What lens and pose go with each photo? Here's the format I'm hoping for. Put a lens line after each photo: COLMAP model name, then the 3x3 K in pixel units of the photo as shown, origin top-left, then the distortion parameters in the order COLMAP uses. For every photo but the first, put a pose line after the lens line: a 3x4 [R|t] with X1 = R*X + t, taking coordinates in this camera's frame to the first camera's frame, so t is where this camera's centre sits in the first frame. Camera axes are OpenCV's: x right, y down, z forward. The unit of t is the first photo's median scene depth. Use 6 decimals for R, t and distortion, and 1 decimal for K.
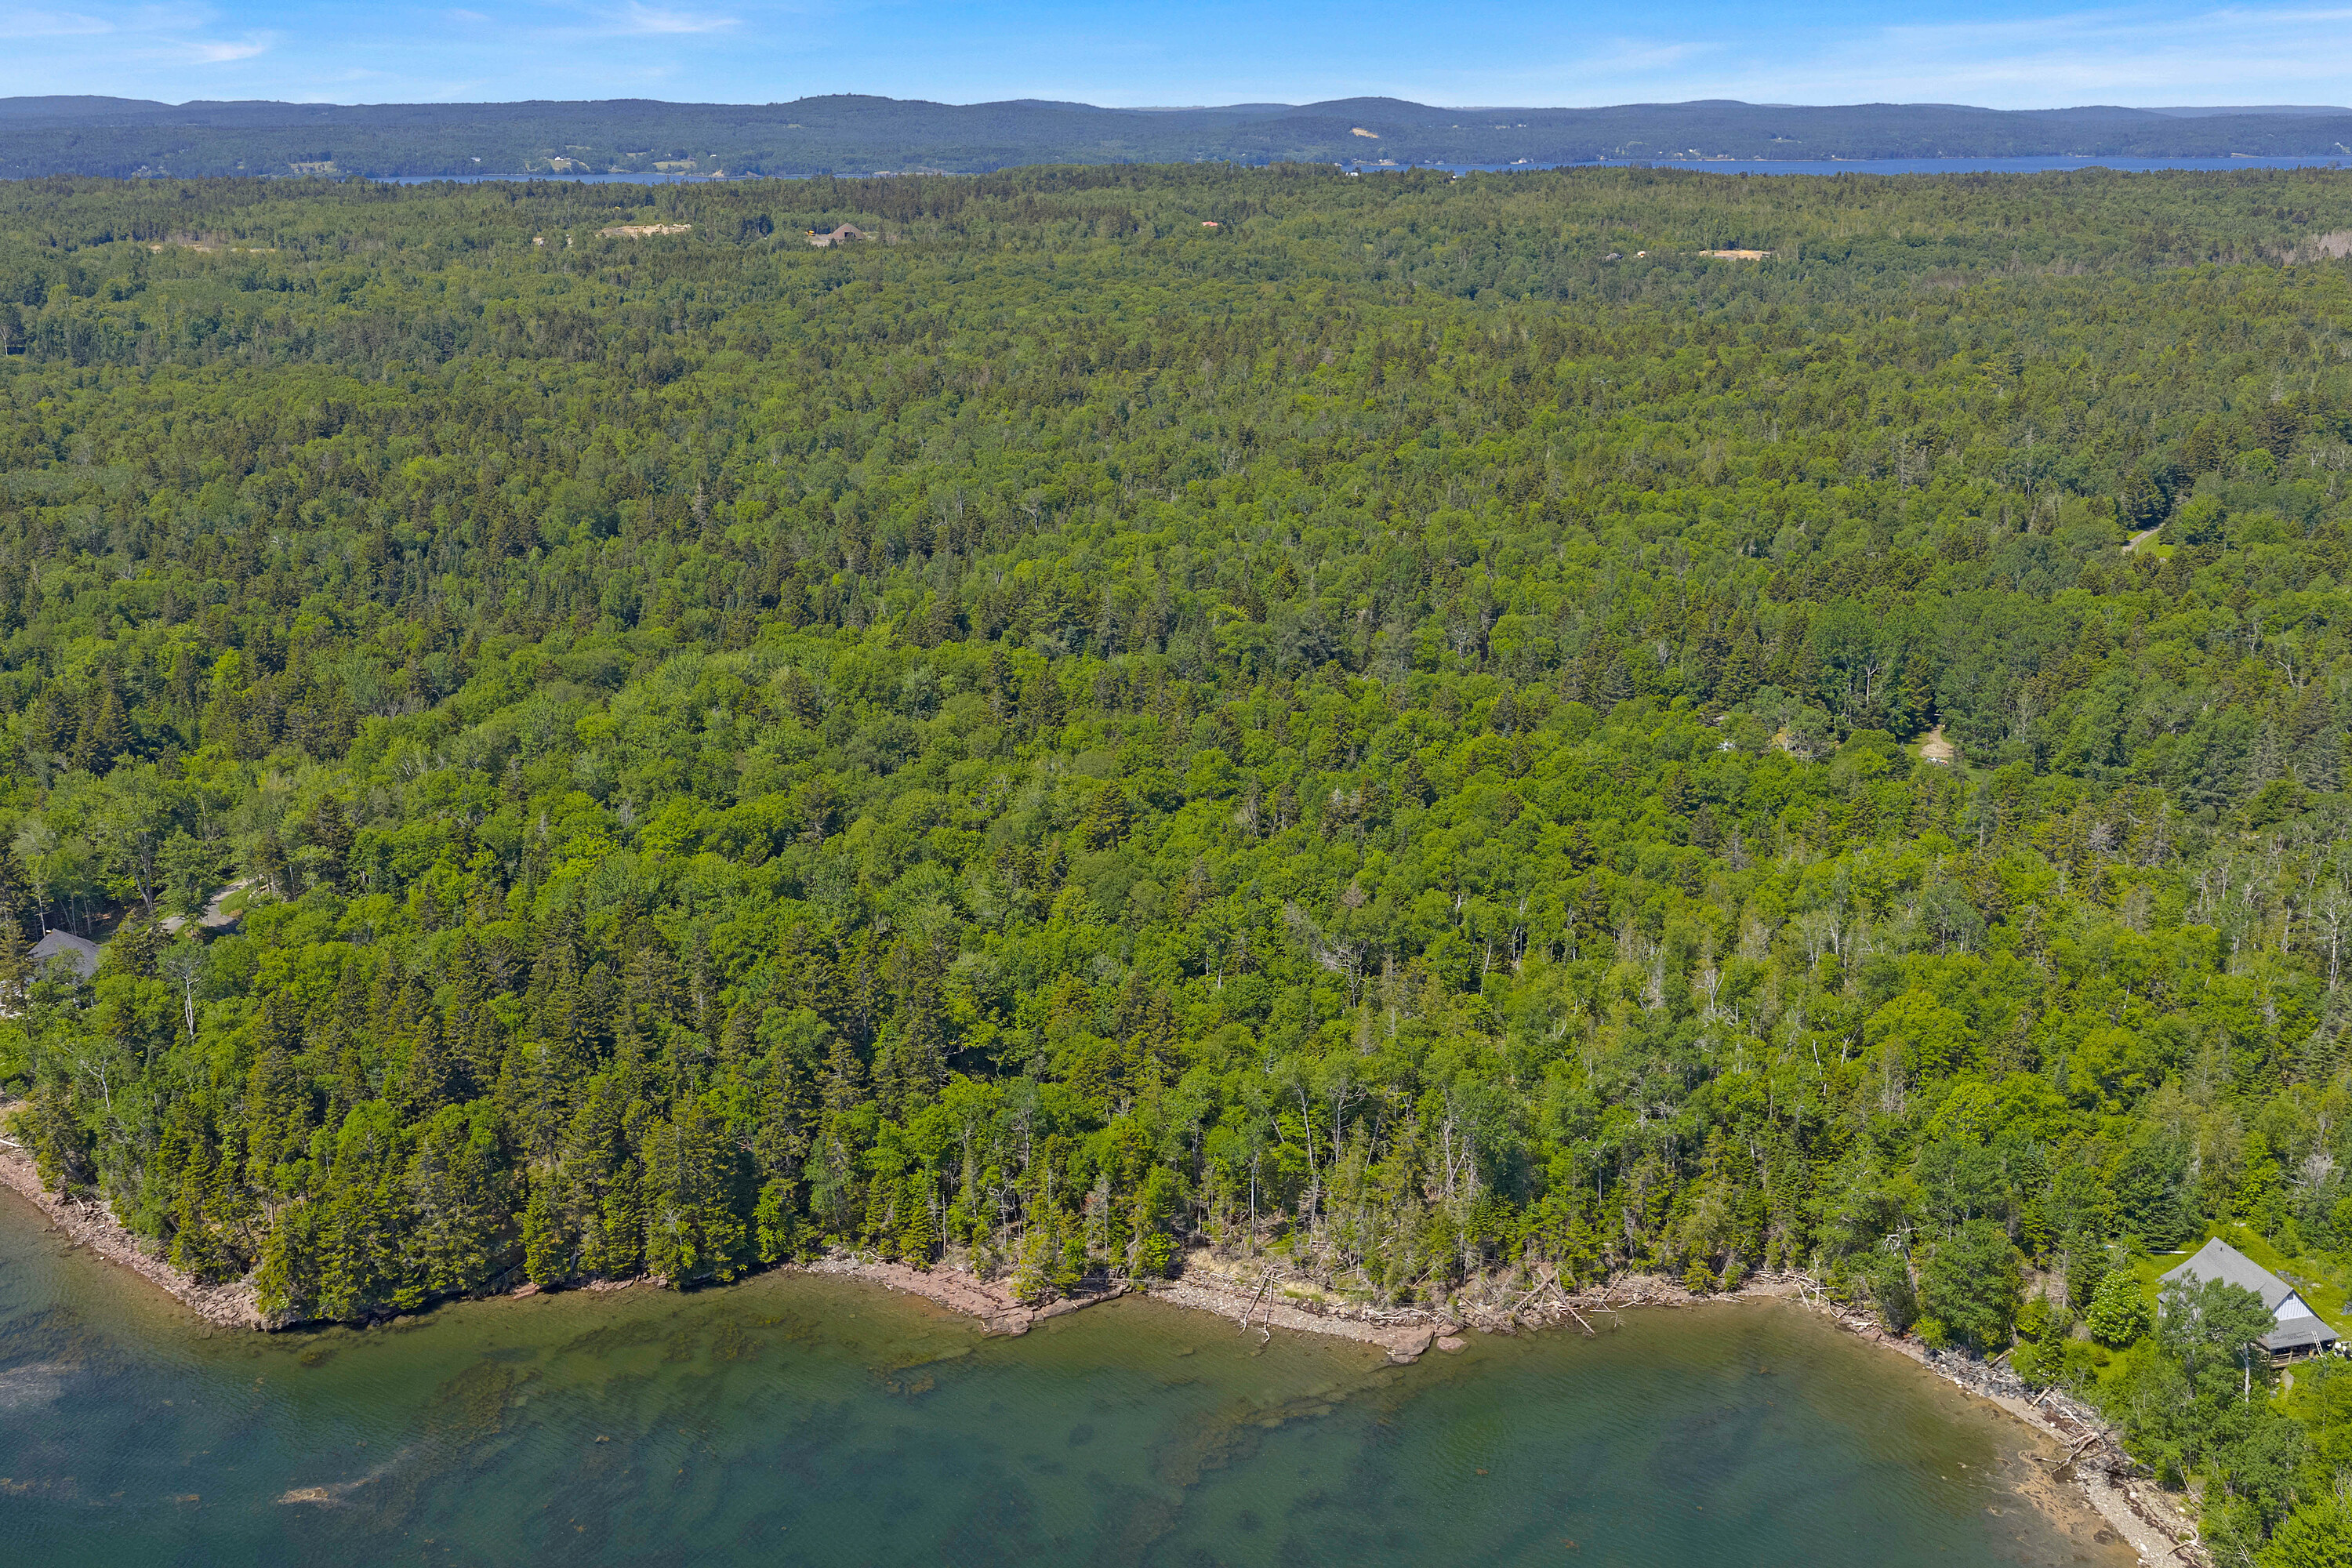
lens RADIAL K [[2315.0, 0, 1177.5], [0, 2315.0, 761.6], [0, 0, 1]] dist [0.012377, 0.000000]
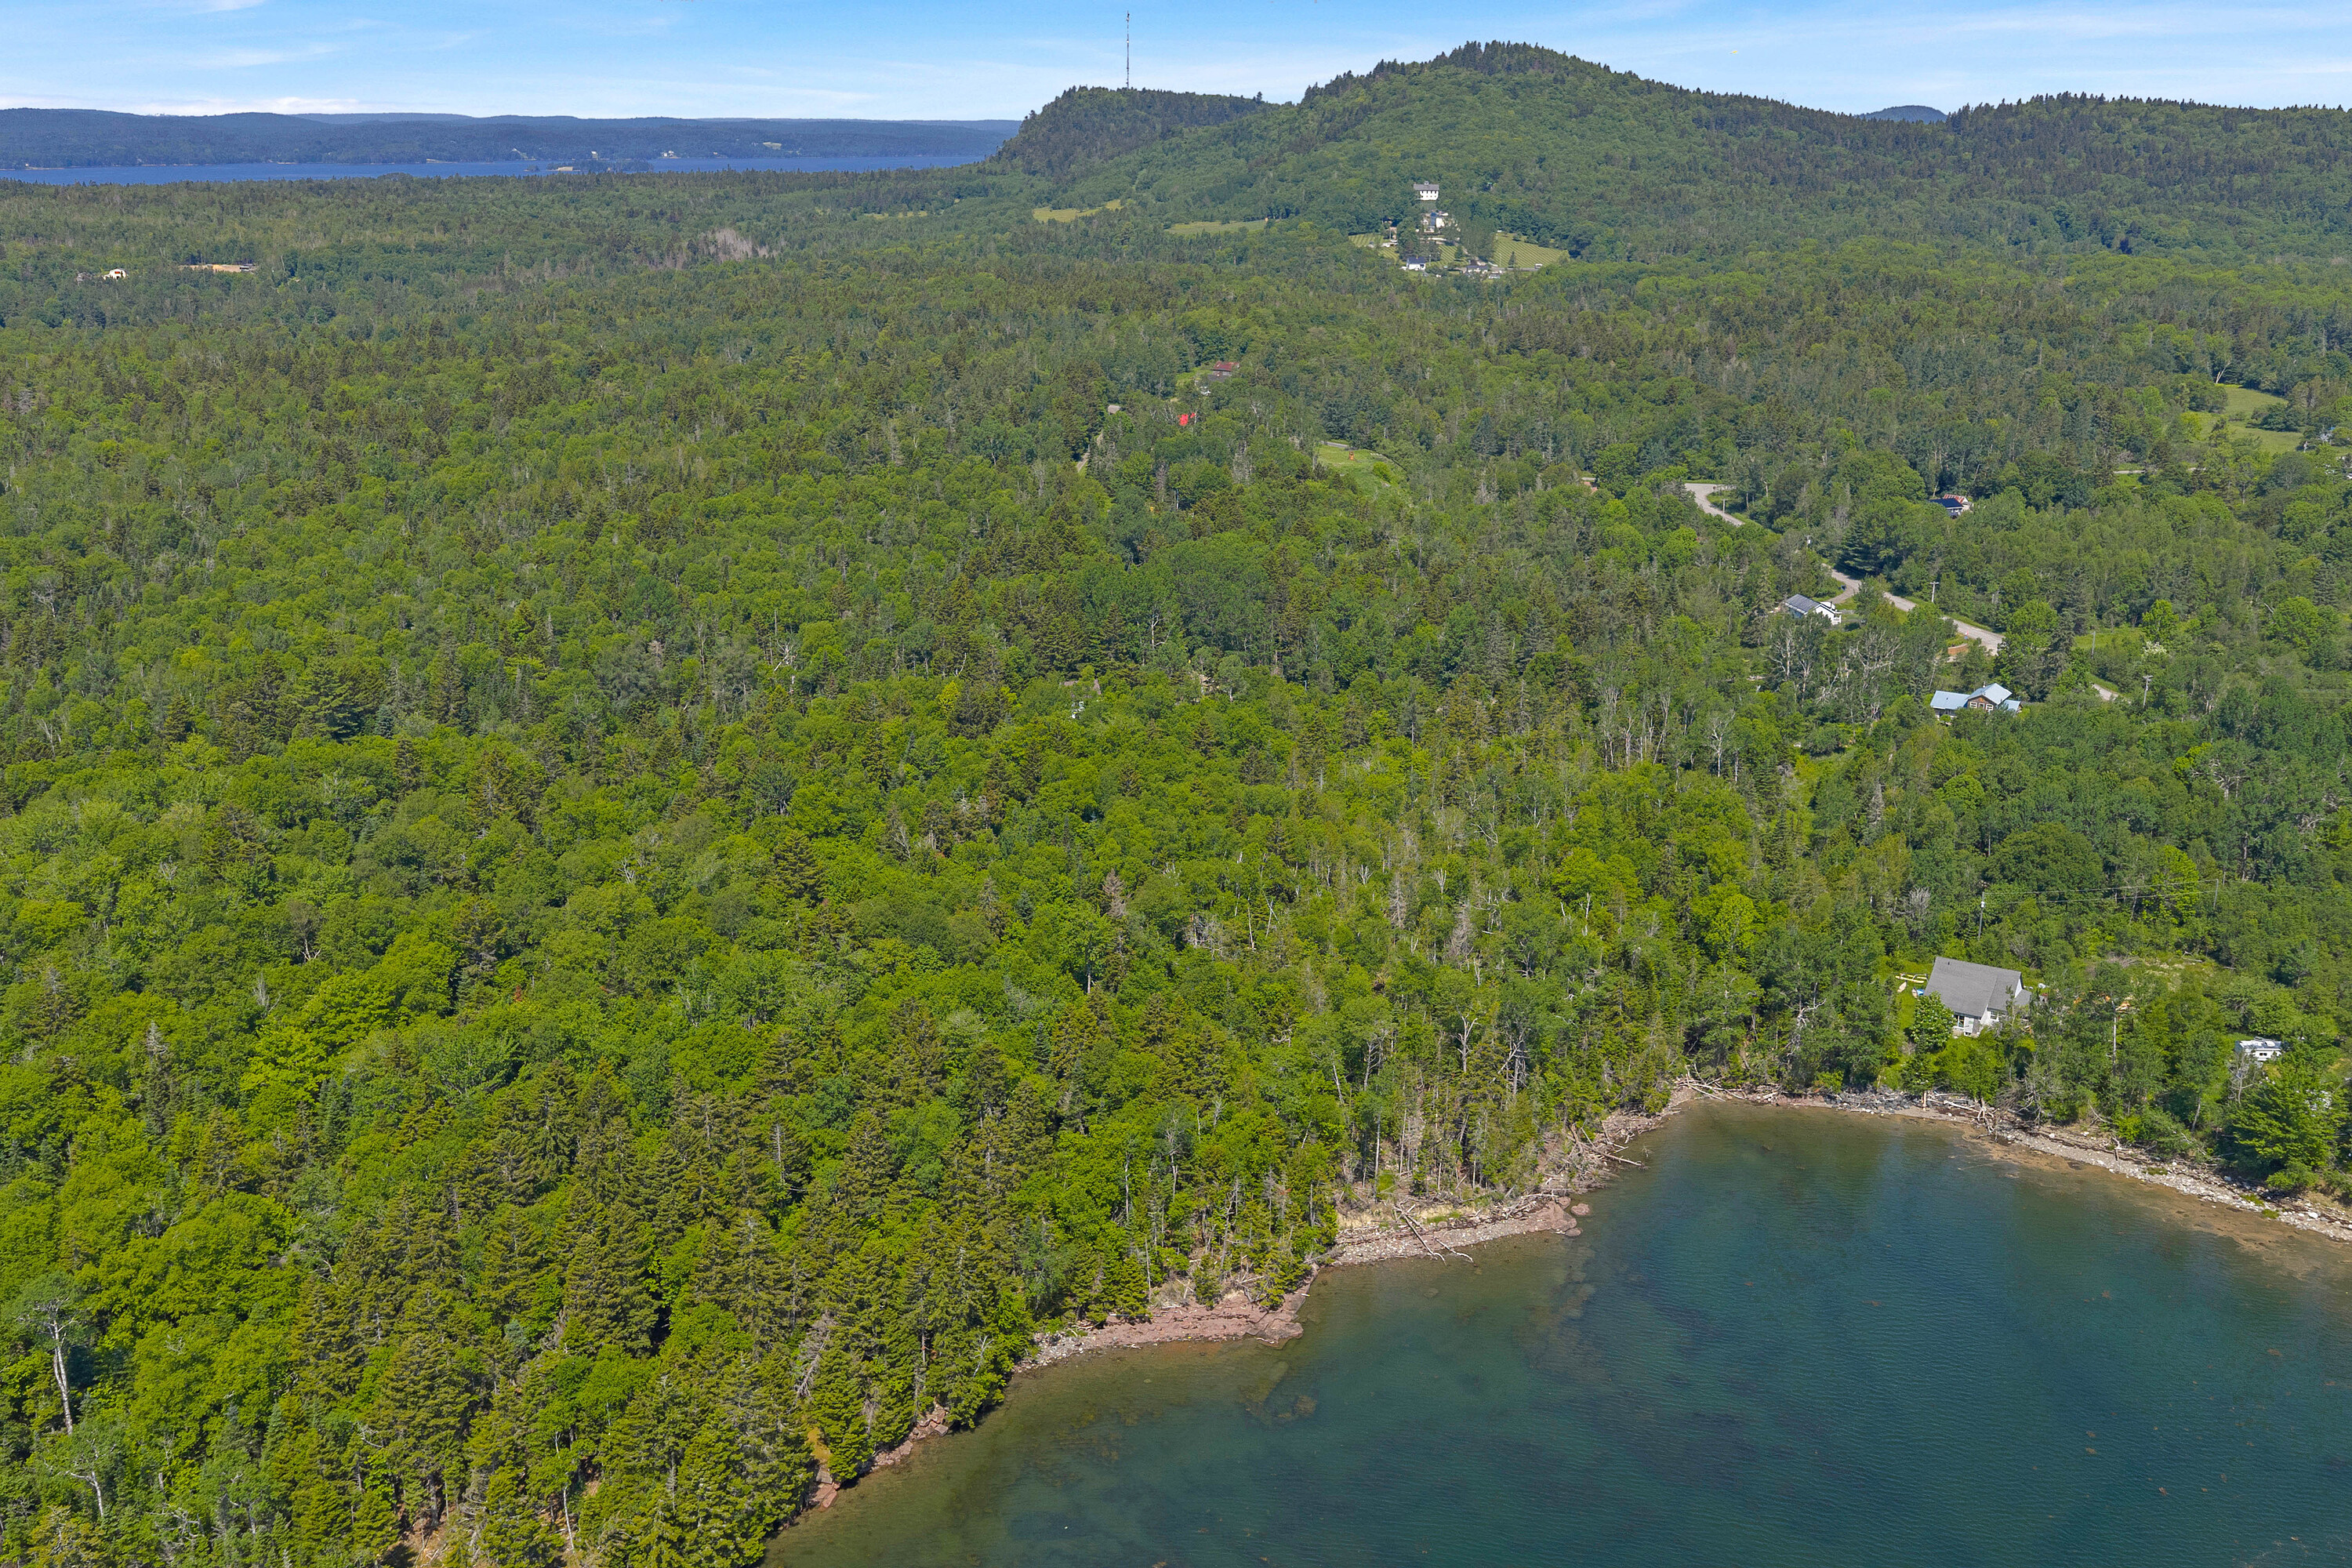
lens RADIAL K [[2315.0, 0, 1187.3], [0, 2315.0, 786.3], [0, 0, 1]] dist [0.012377, 0.000000]
pose [[0.732223, -0.185658, 0.655271, -0.696399], [0.180973, 0.980578, 0.075602, -0.068445], [-0.656580, 0.063229, 0.751601, 0.254306]]
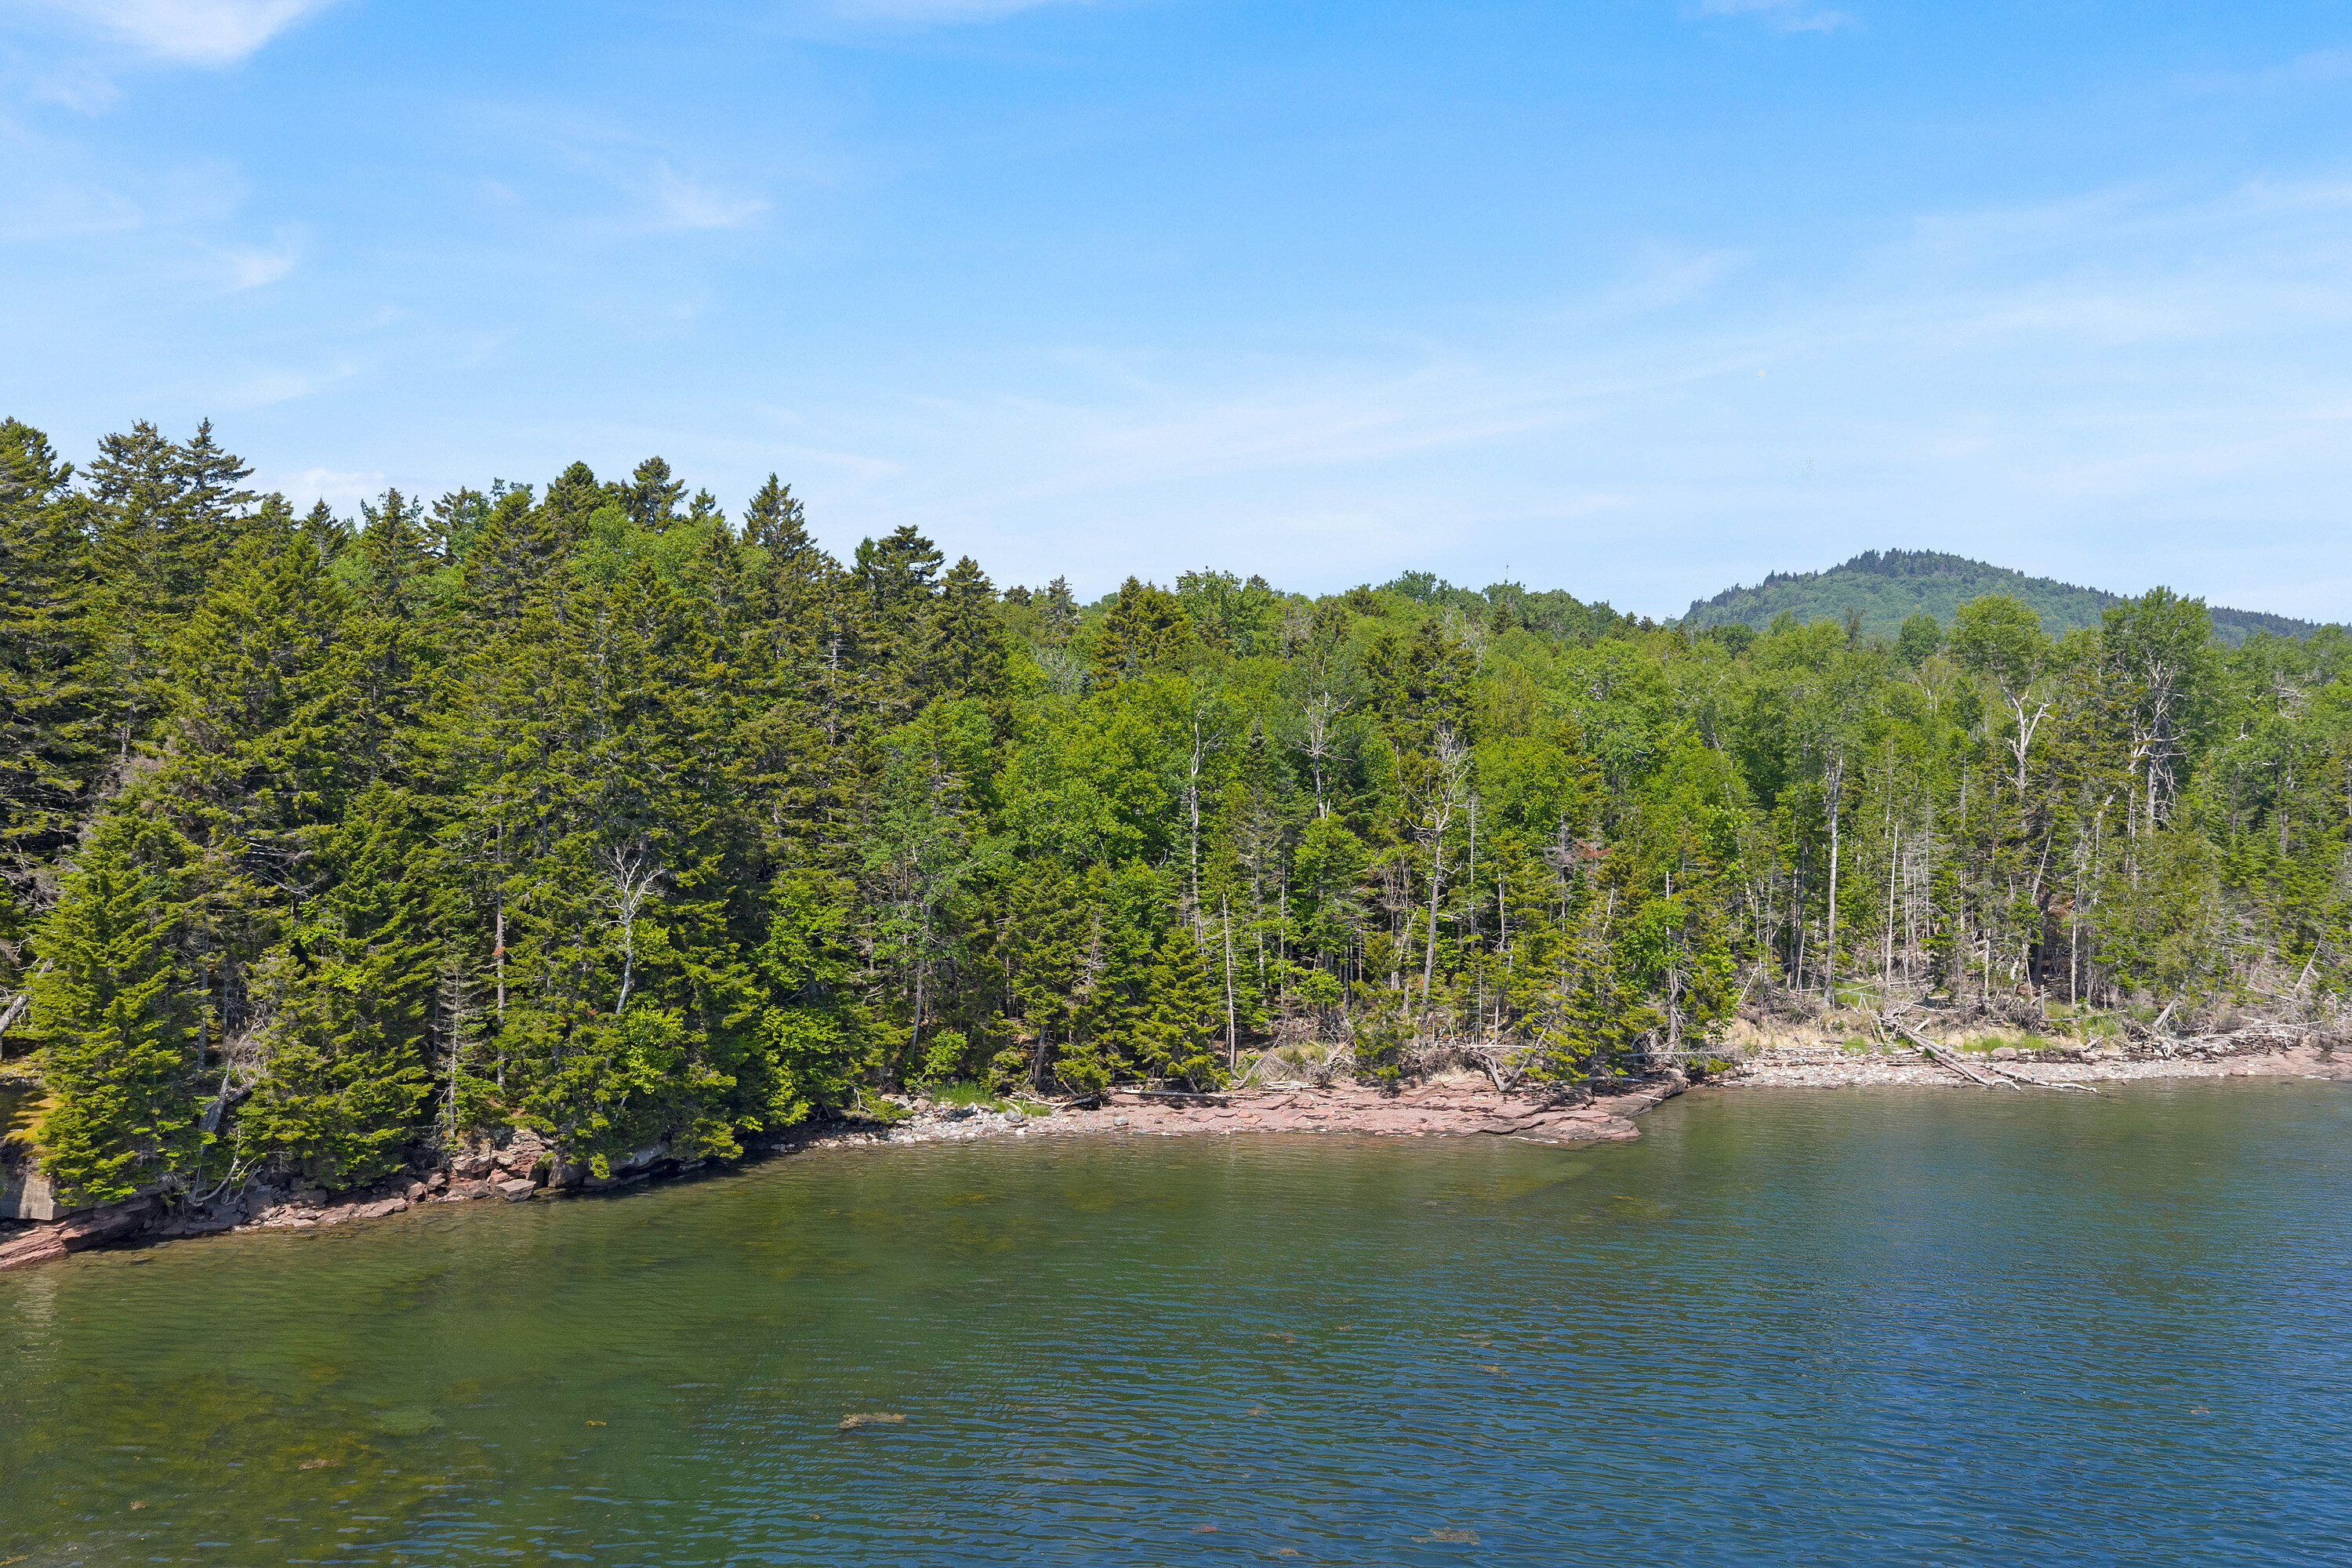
lens RADIAL K [[2315.0, 0, 1168.7], [0, 2315.0, 774.7], [0, 0, 1]] dist [0.012377, 0.000000]
pose [[0.839502, -0.001757, 0.543354, -0.315128], [0.146231, 0.963831, -0.222816, 0.254041], [-0.523310, 0.266510, 0.809395, 0.708522]]
